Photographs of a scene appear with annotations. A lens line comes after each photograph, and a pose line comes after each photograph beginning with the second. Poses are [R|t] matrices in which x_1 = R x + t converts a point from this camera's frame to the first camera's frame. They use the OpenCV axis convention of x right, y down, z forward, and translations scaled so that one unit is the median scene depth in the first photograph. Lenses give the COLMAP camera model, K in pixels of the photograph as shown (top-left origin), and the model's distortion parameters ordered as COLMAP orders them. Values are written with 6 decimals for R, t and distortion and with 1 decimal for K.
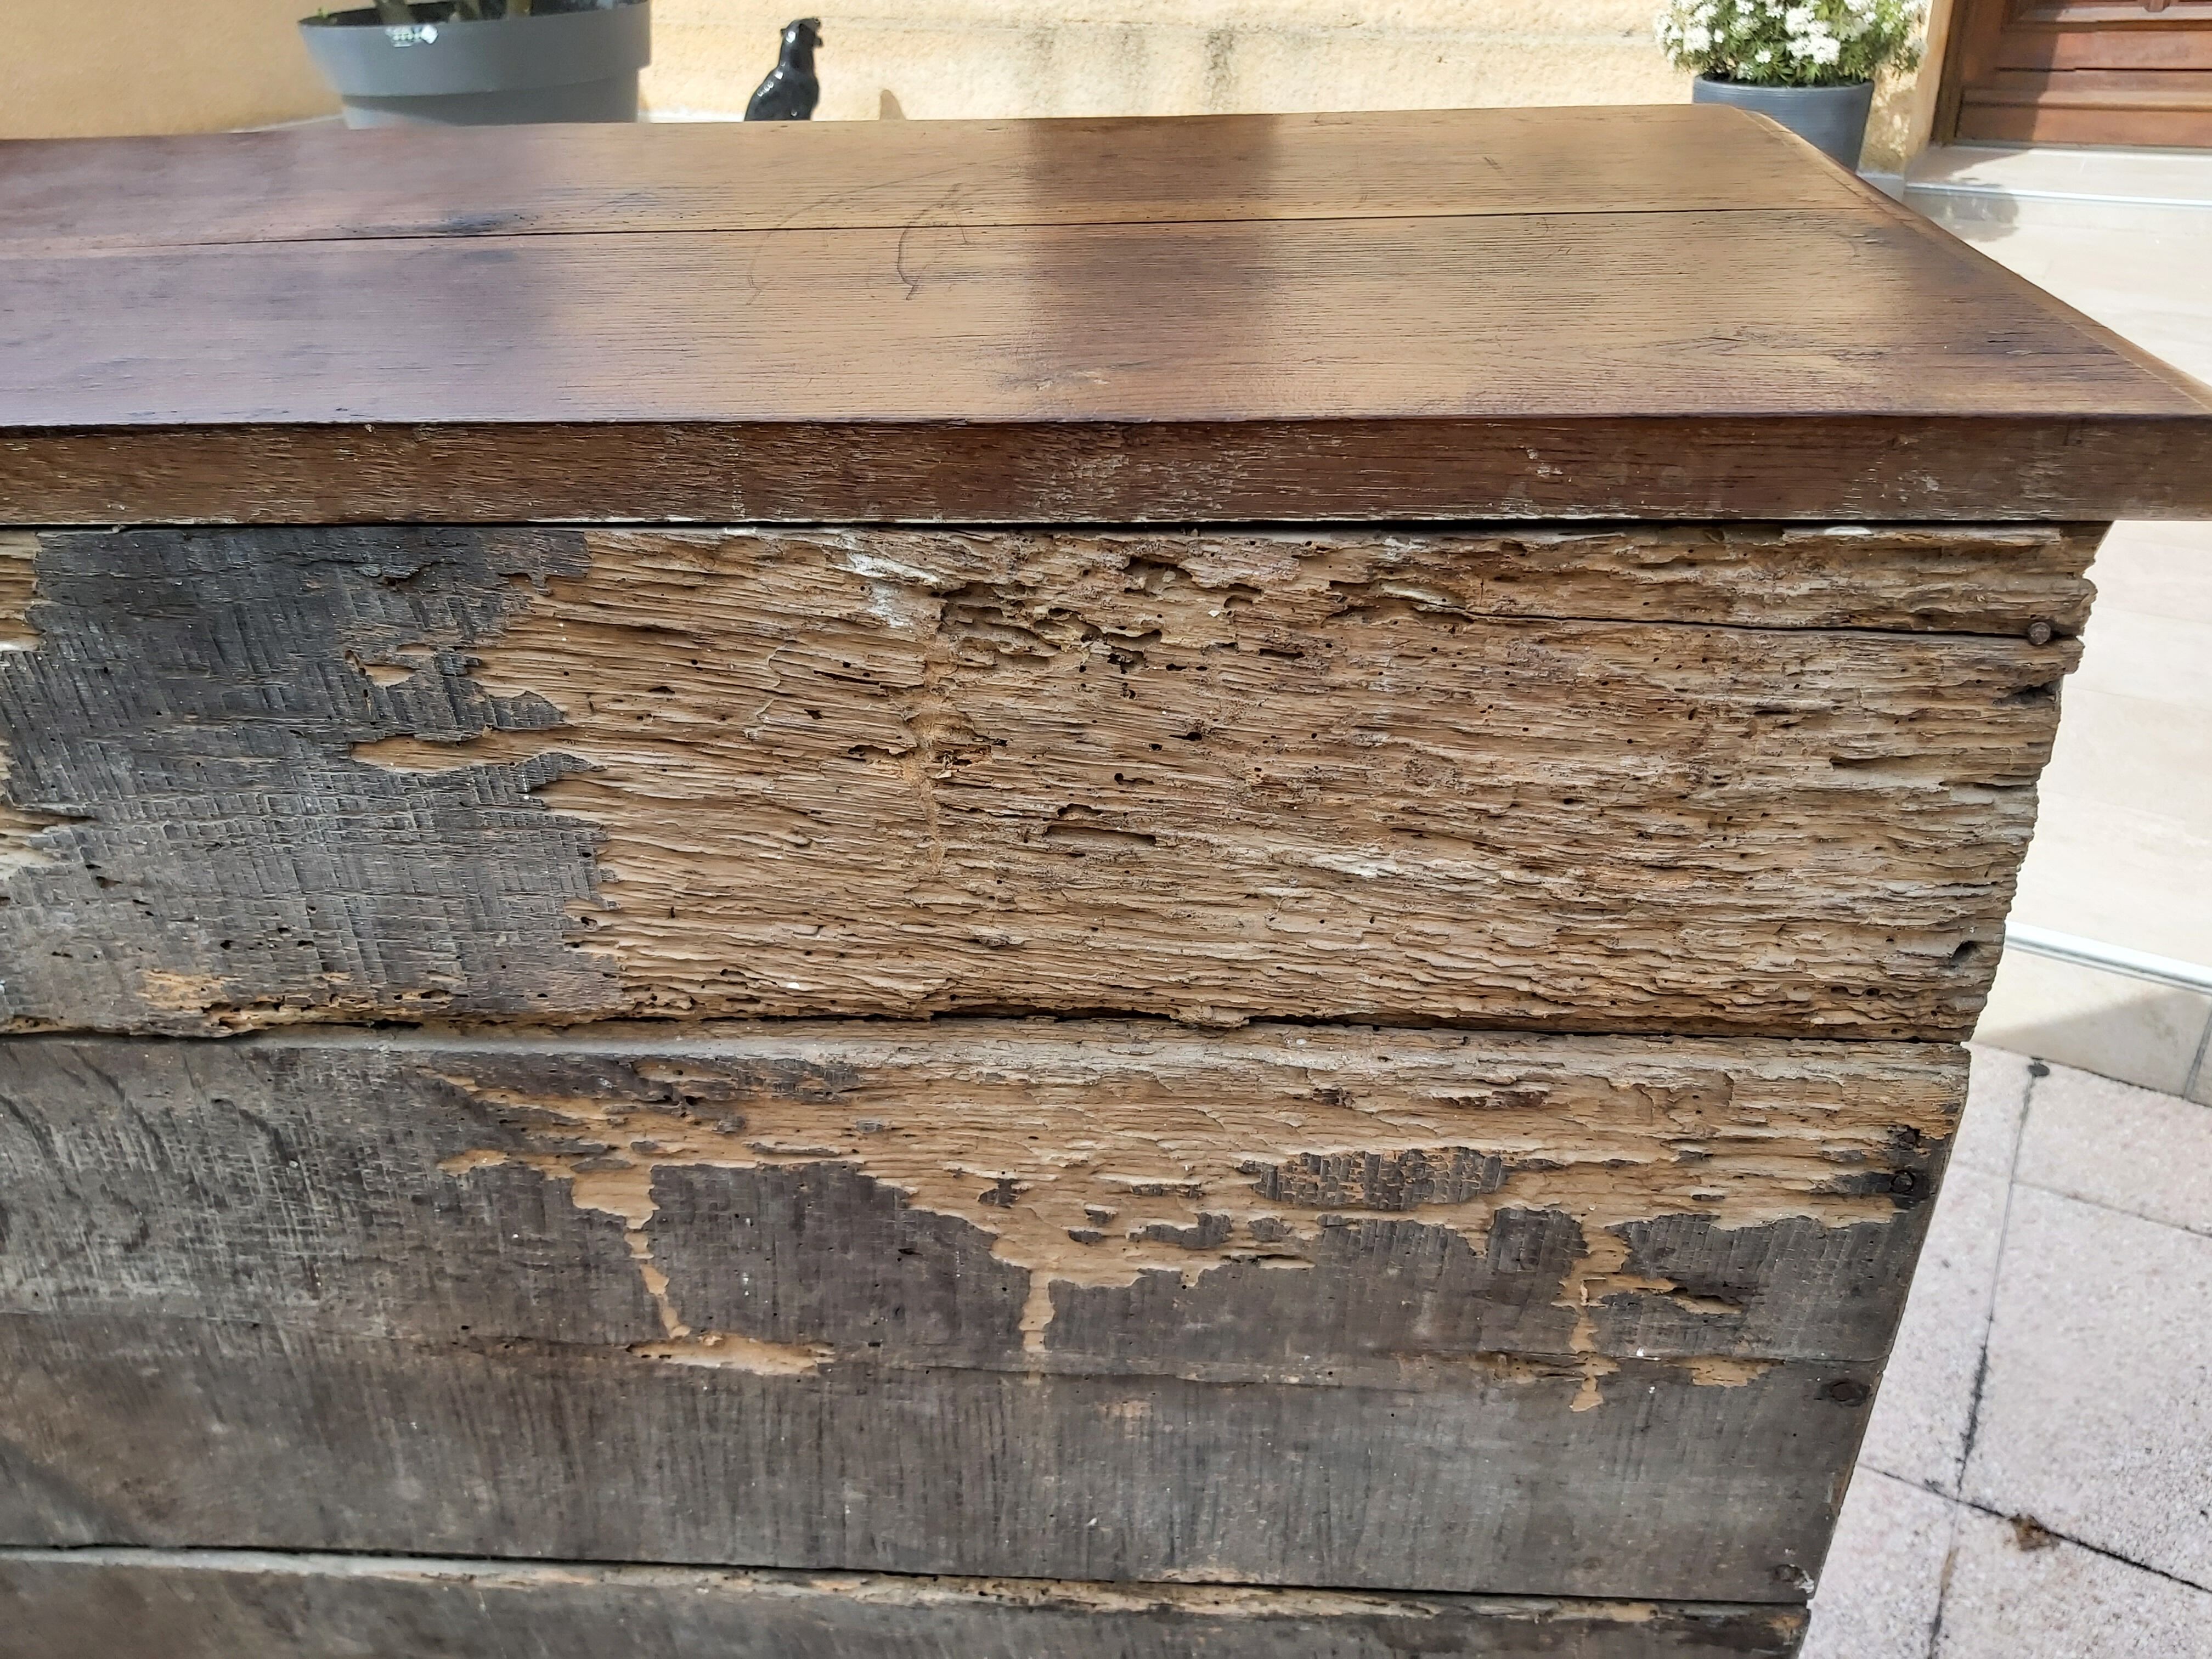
lens RADIAL K [[1700.5, 0, 1109.6], [0, 1700.5, 770.2], [0, 0, 1]] dist [0.053112, -0.100986]
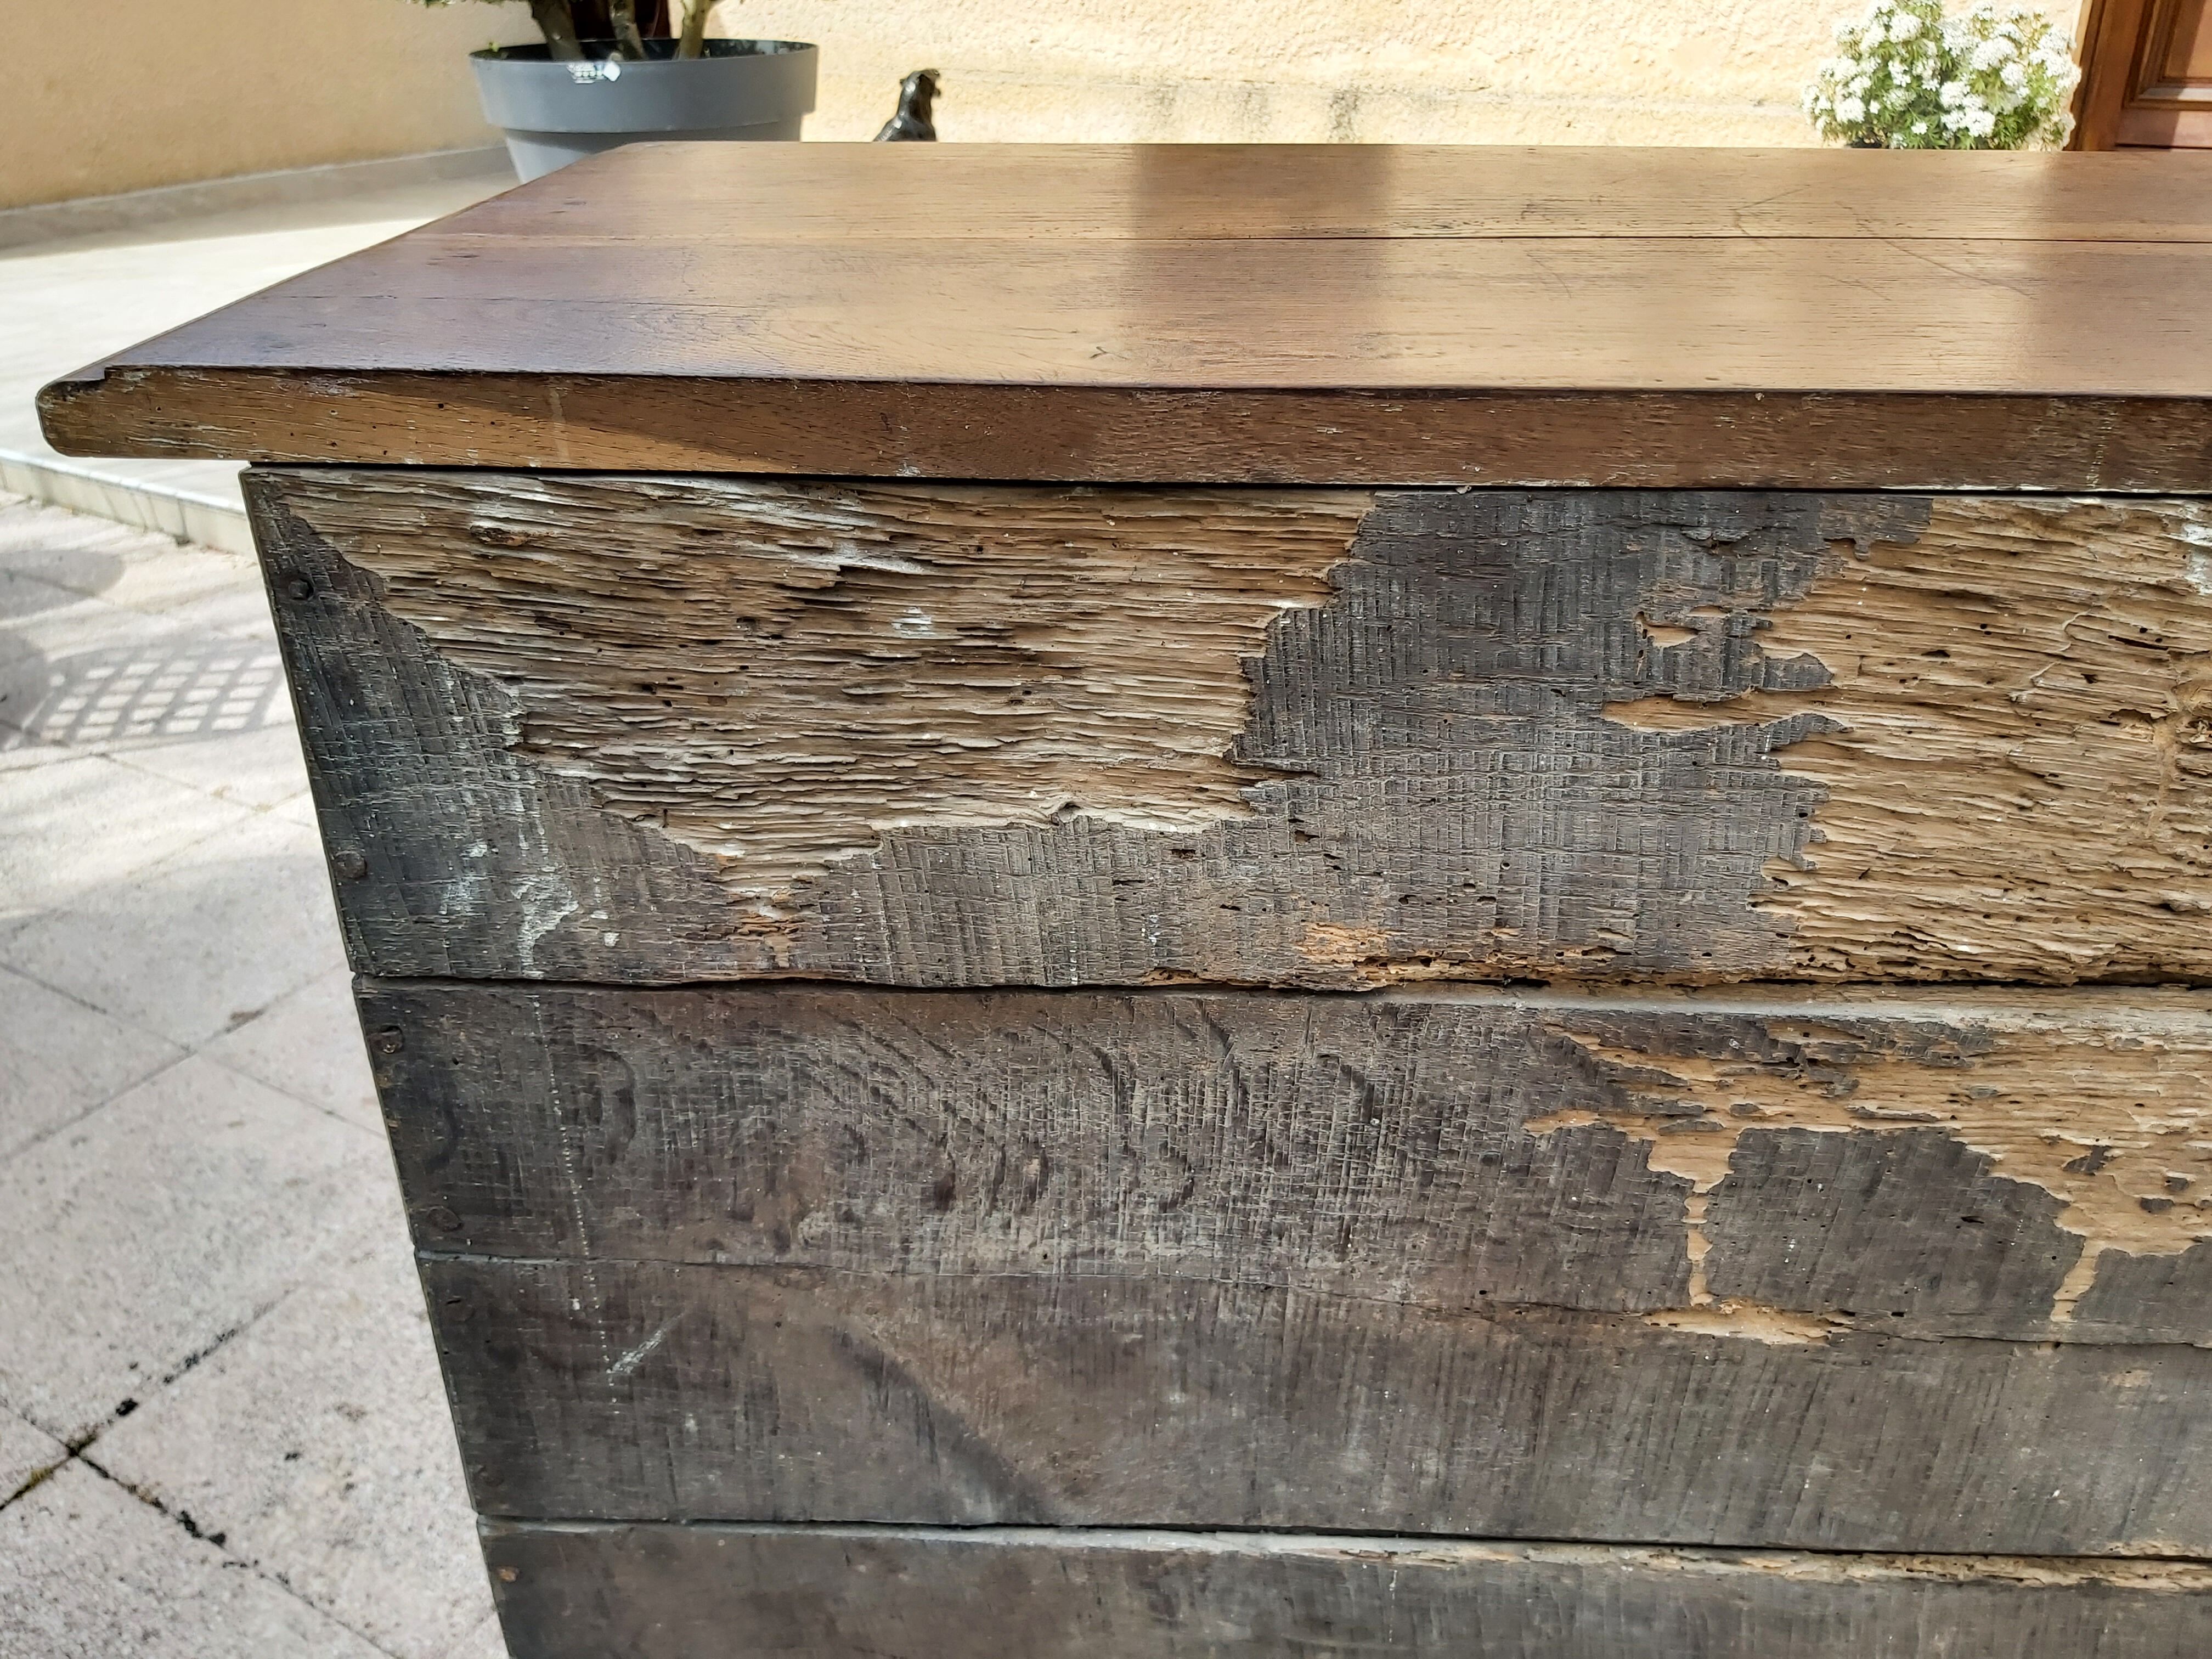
lens RADIAL K [[1700.5, 0, 1129.6], [0, 1700.5, 738.0], [0, 0, 1]] dist [0.053112, -0.100986]
pose [[0.999658, 0.017523, 0.019392, -0.668904], [-0.016578, 0.998716, -0.047861, 0.053822], [-0.020206, 0.047524, 0.998666, -0.026656]]
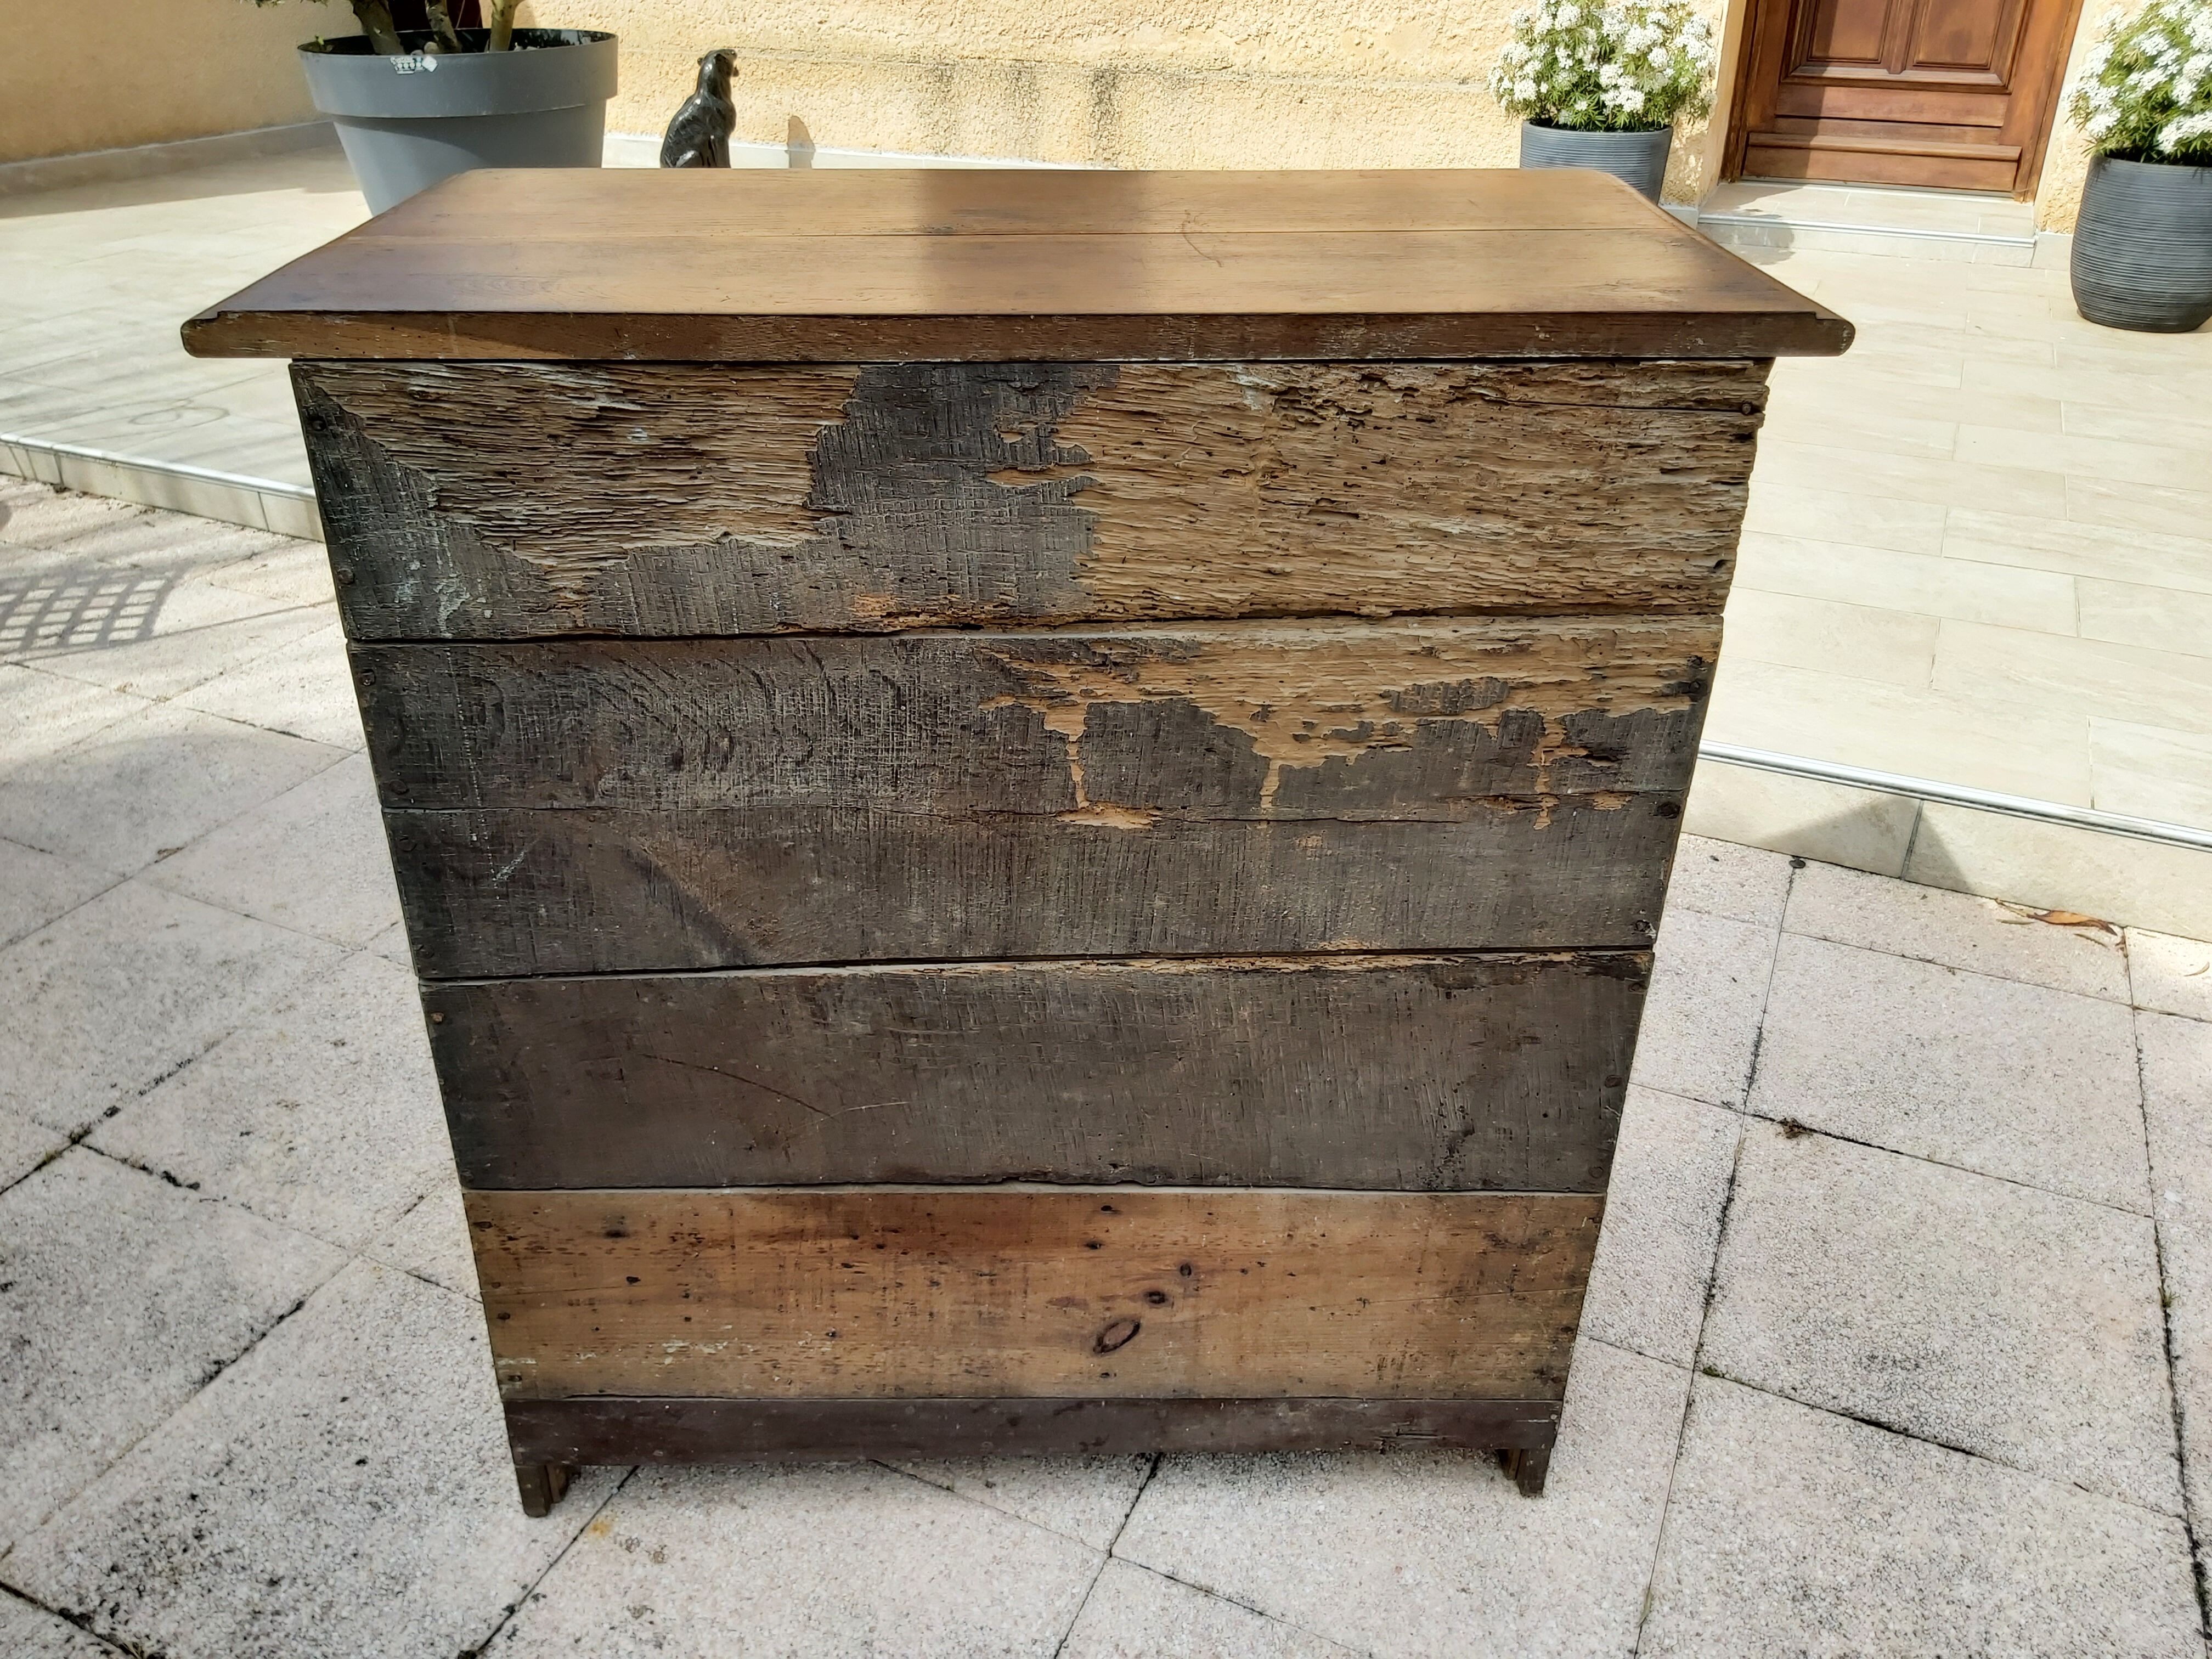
lens RADIAL K [[1700.5, 0, 1096.7], [0, 1700.5, 771.3], [0, 0, 1]] dist [0.053112, -0.100986]
pose [[0.995729, -0.013401, 0.091351, -0.447627], [0.014278, 0.999858, -0.008948, 0.336662], [-0.091218, 0.010214, 0.995779, -0.991742]]
